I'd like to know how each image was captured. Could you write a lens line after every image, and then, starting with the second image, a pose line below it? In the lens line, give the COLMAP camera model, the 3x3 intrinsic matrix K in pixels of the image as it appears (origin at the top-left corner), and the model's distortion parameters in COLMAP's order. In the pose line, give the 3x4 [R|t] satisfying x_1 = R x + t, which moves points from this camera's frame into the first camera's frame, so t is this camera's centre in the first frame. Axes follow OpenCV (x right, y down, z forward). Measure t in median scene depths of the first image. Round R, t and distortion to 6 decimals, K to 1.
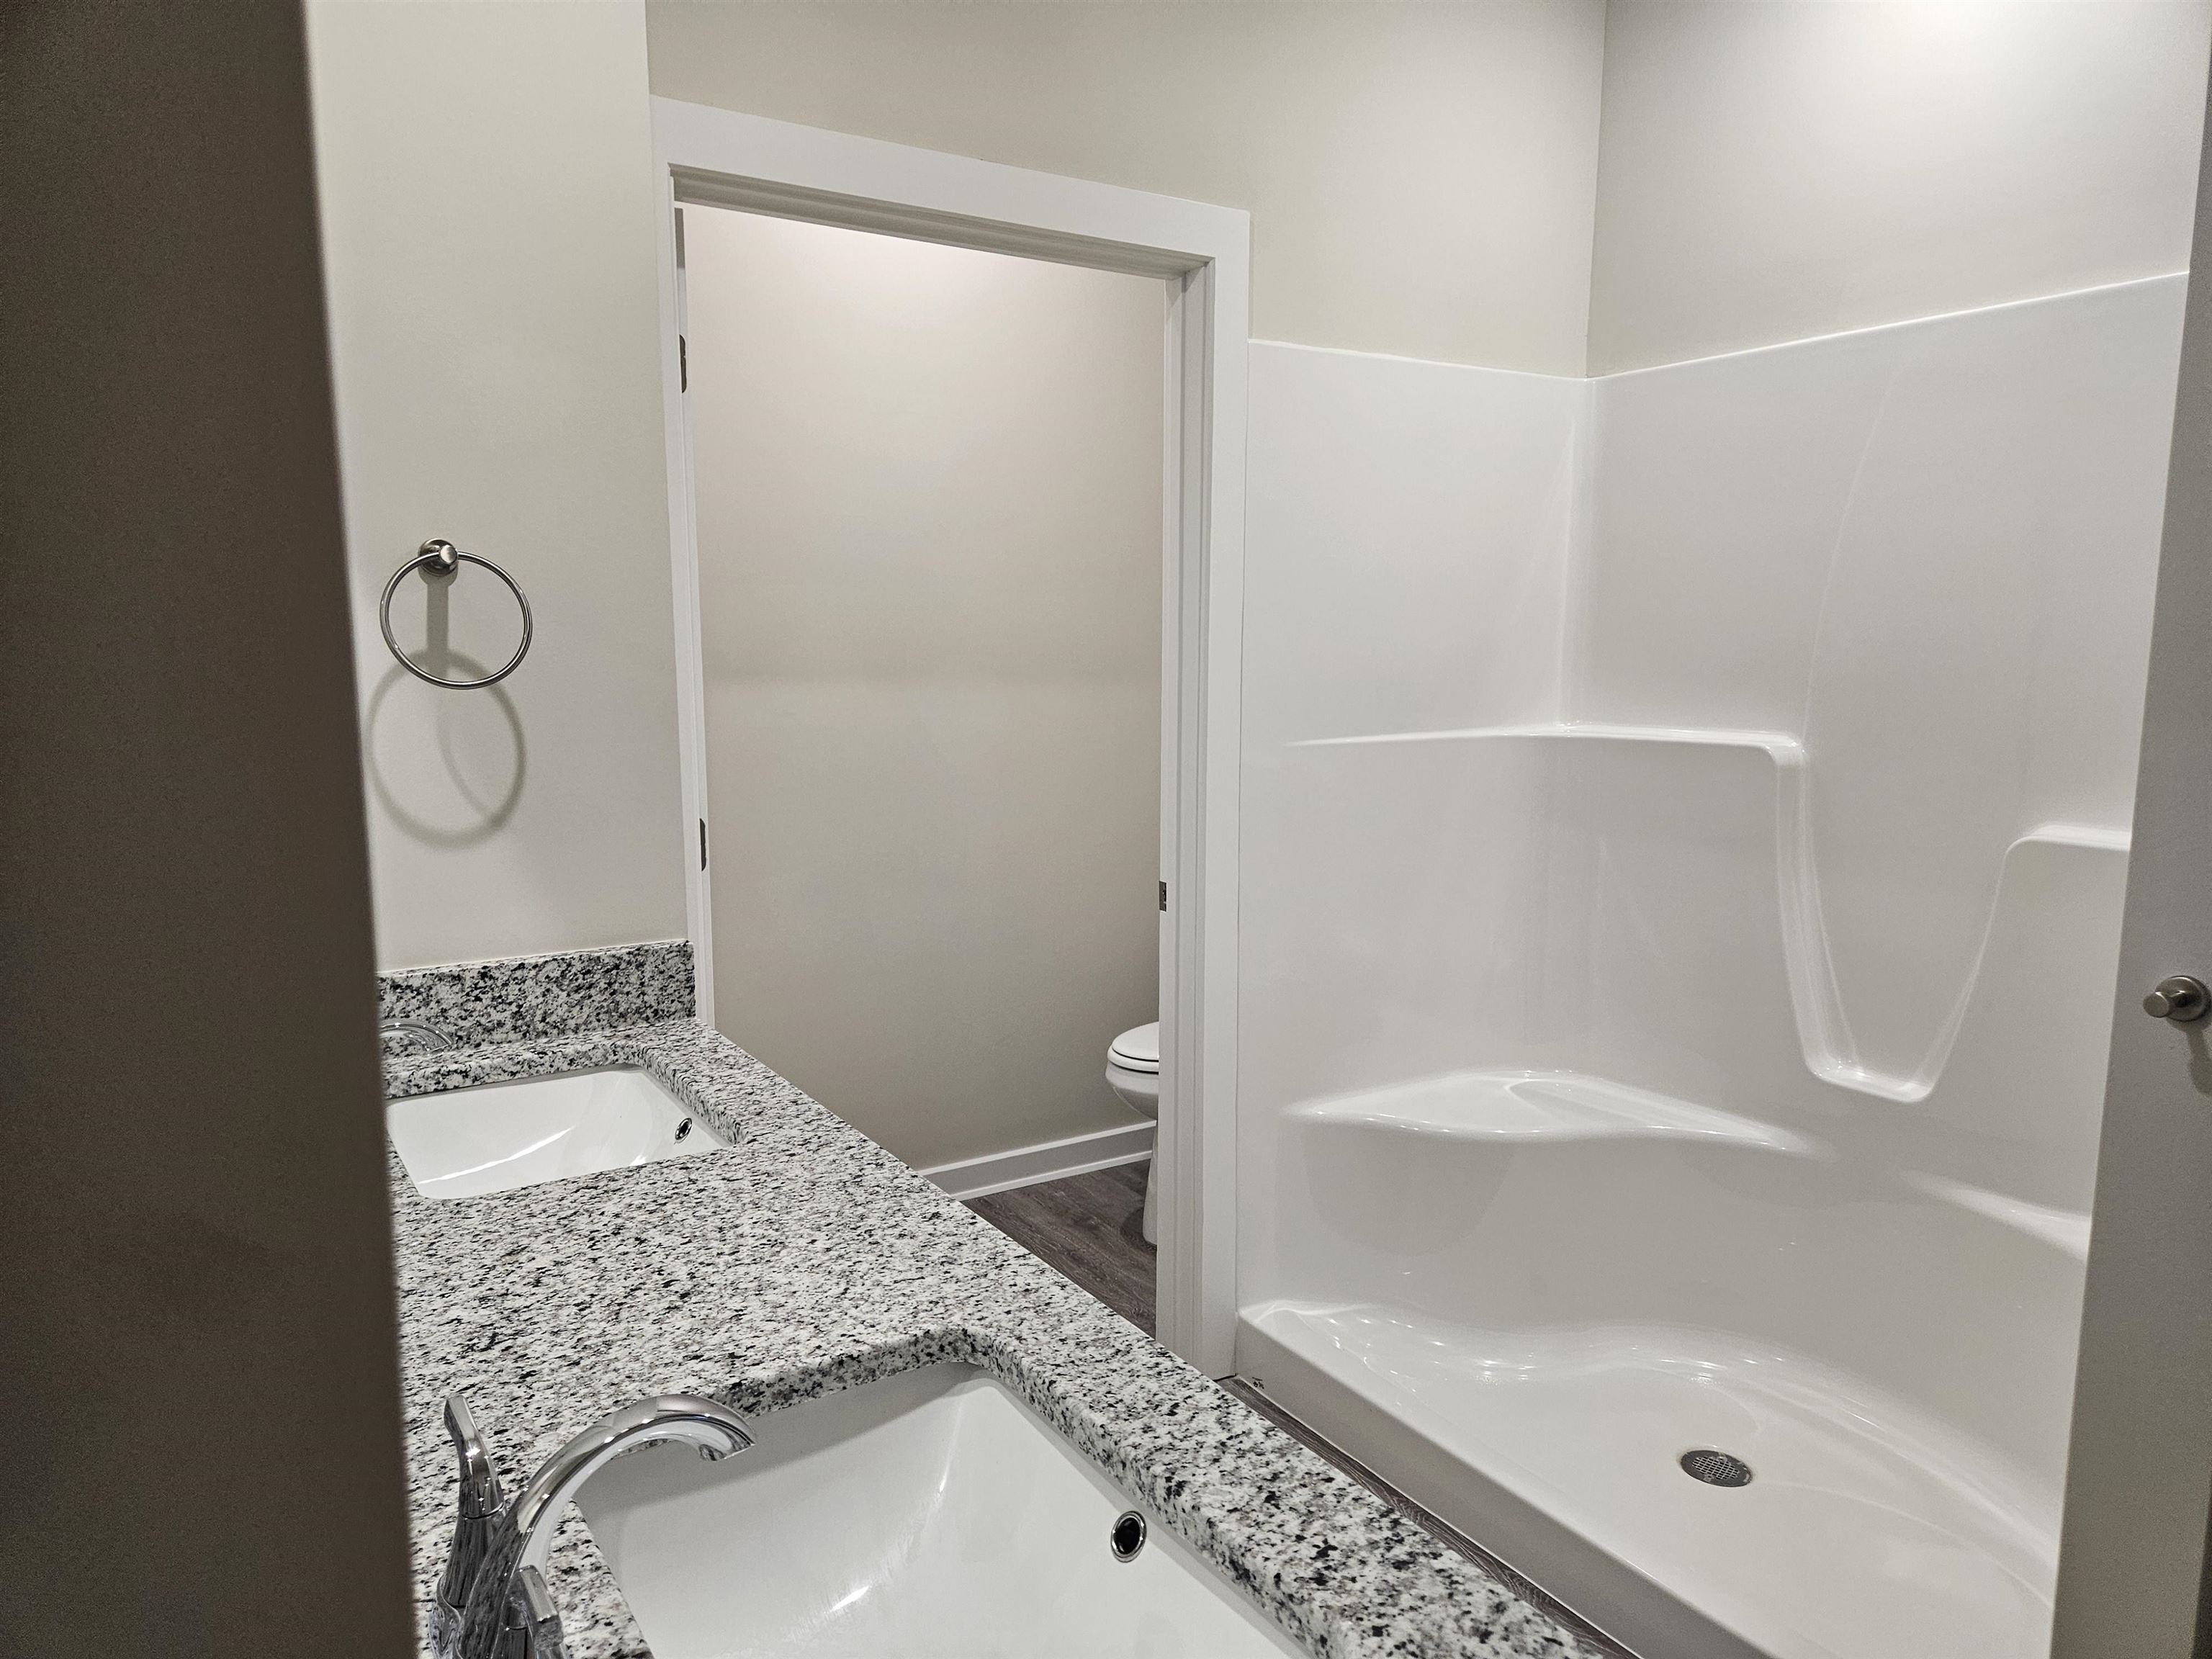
lens RADIAL K [[1486.4, 0, 1101.6], [0, 1486.4, 825.3], [0, 0, 1]] dist [0.050943, -0.016087]
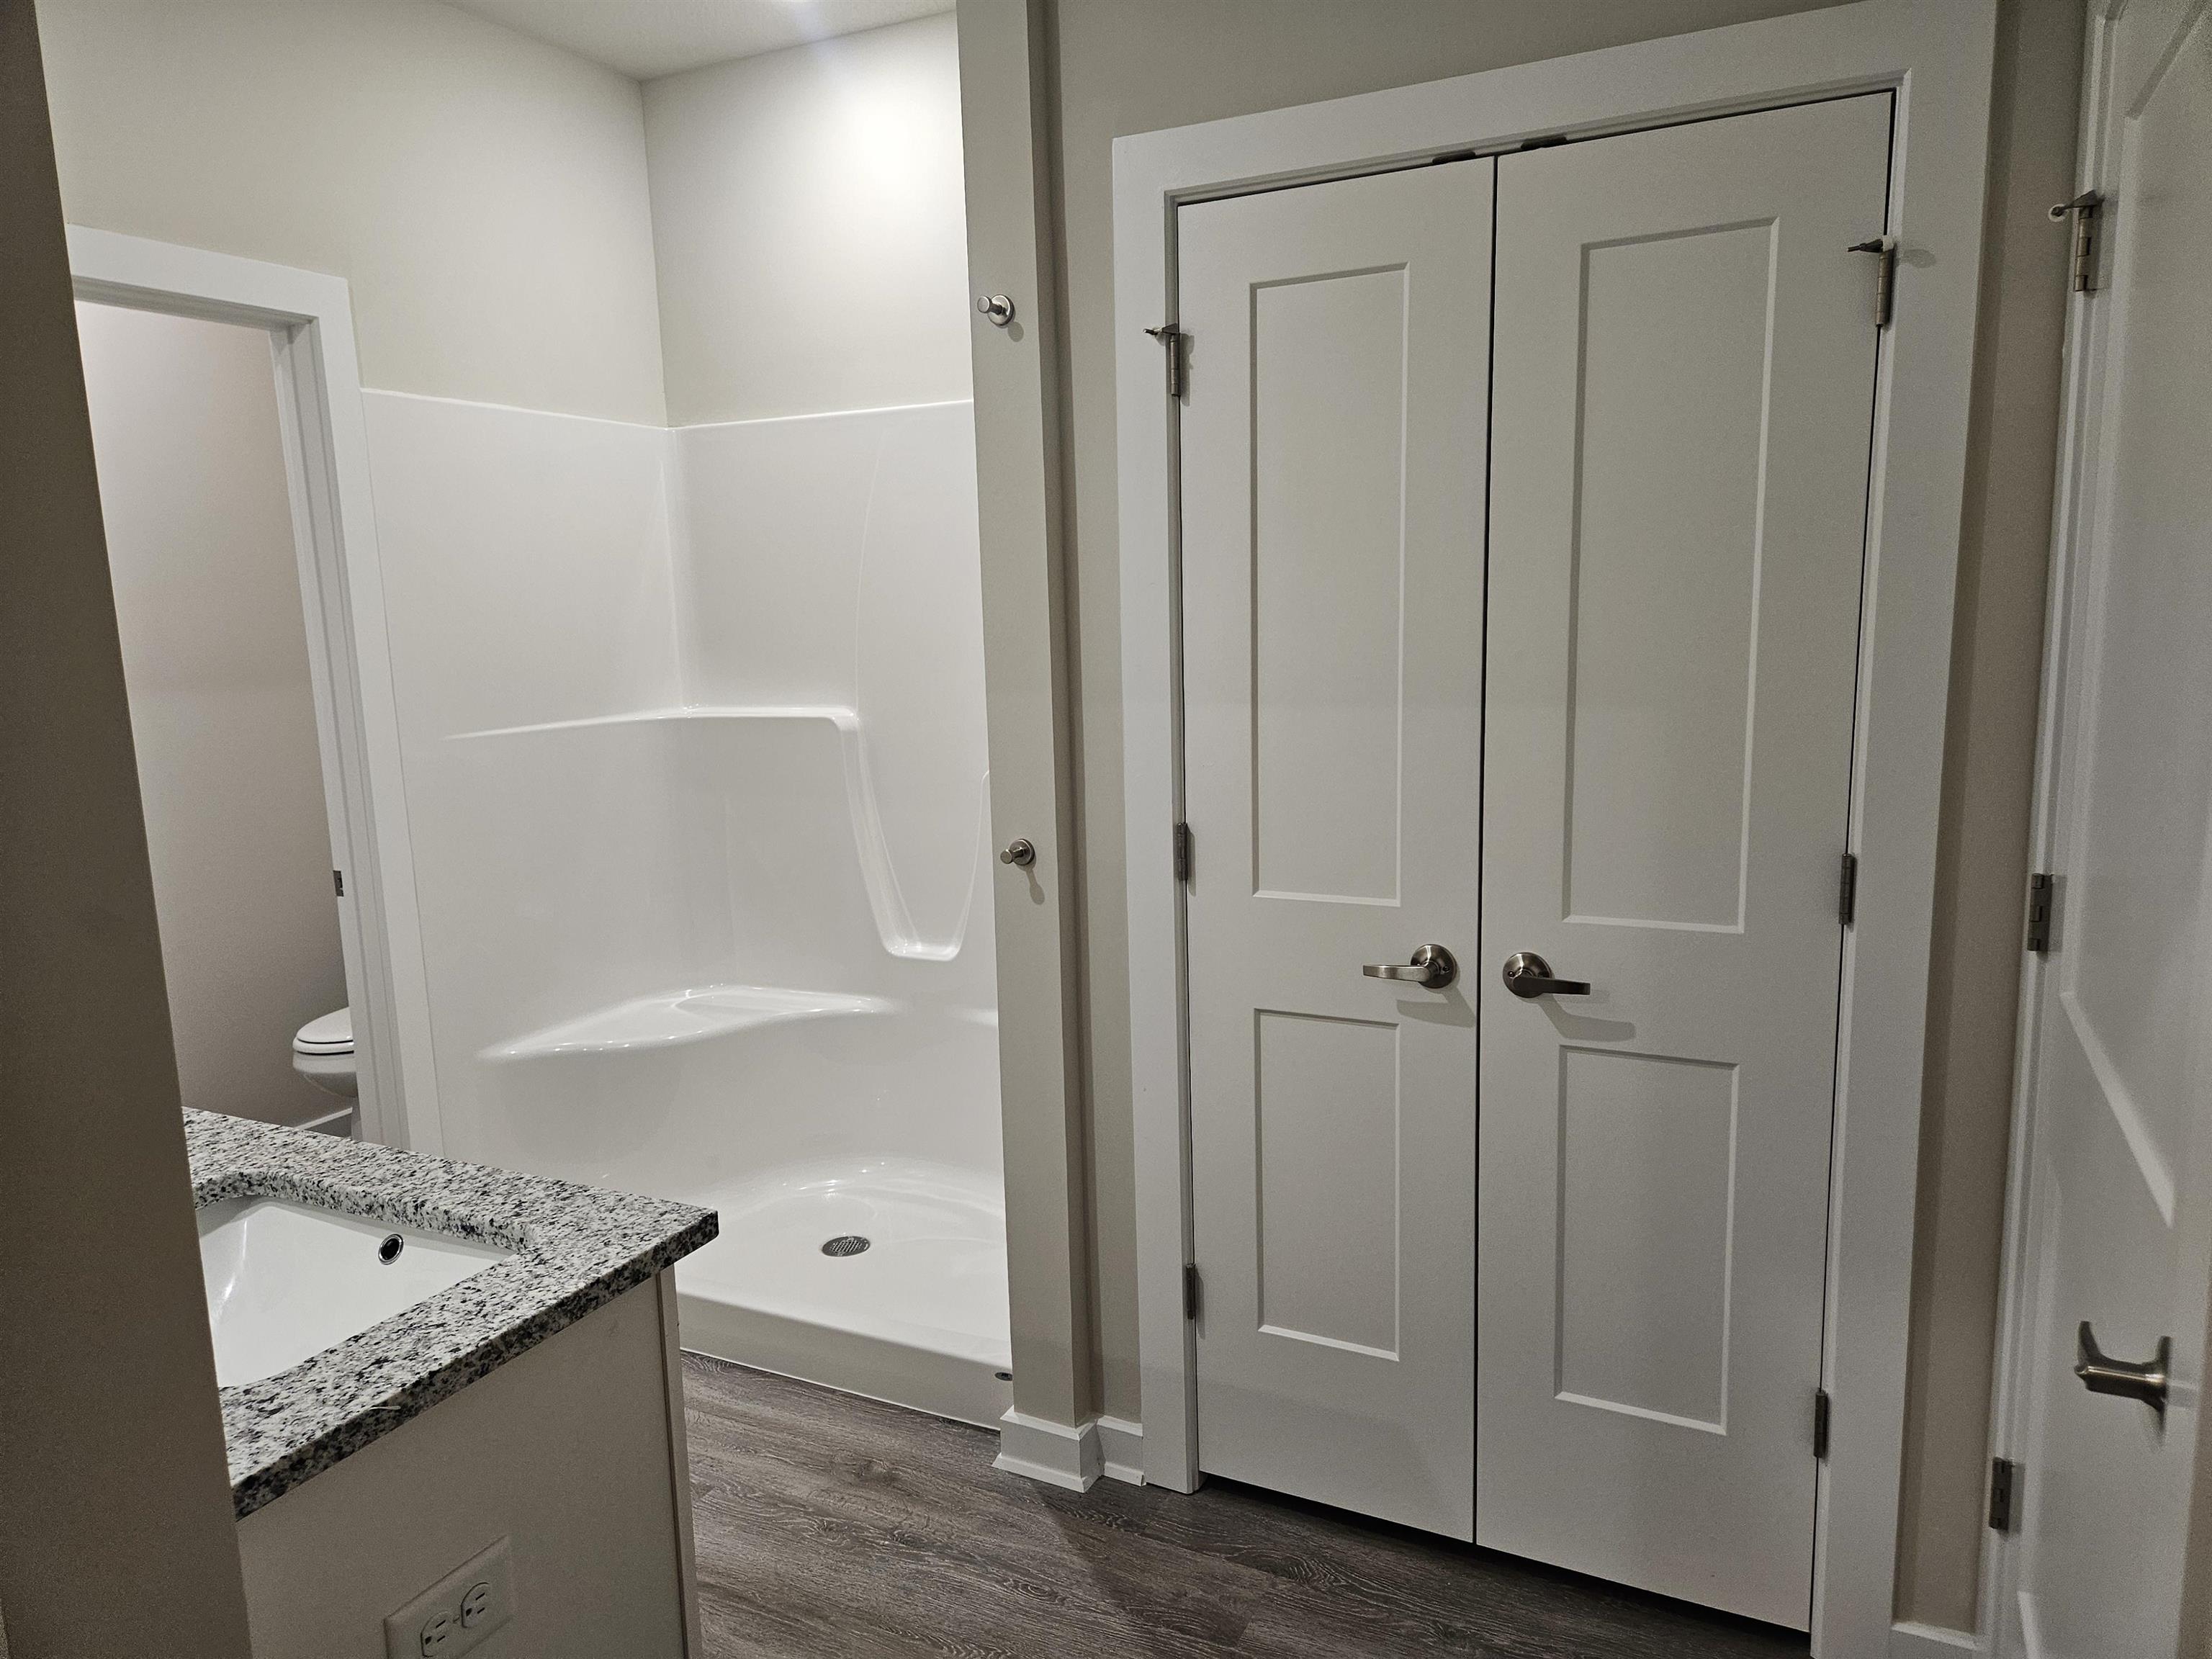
lens RADIAL K [[1486.4, 0, 1095.0], [0, 1486.4, 863.4], [0, 0, 1]] dist [0.050943, -0.016087]
pose [[0.860302, -0.112730, 0.497165, -0.034852], [0.092565, 0.993575, 0.065113, 0.014043], [-0.501311, -0.009996, 0.865209, -0.296862]]
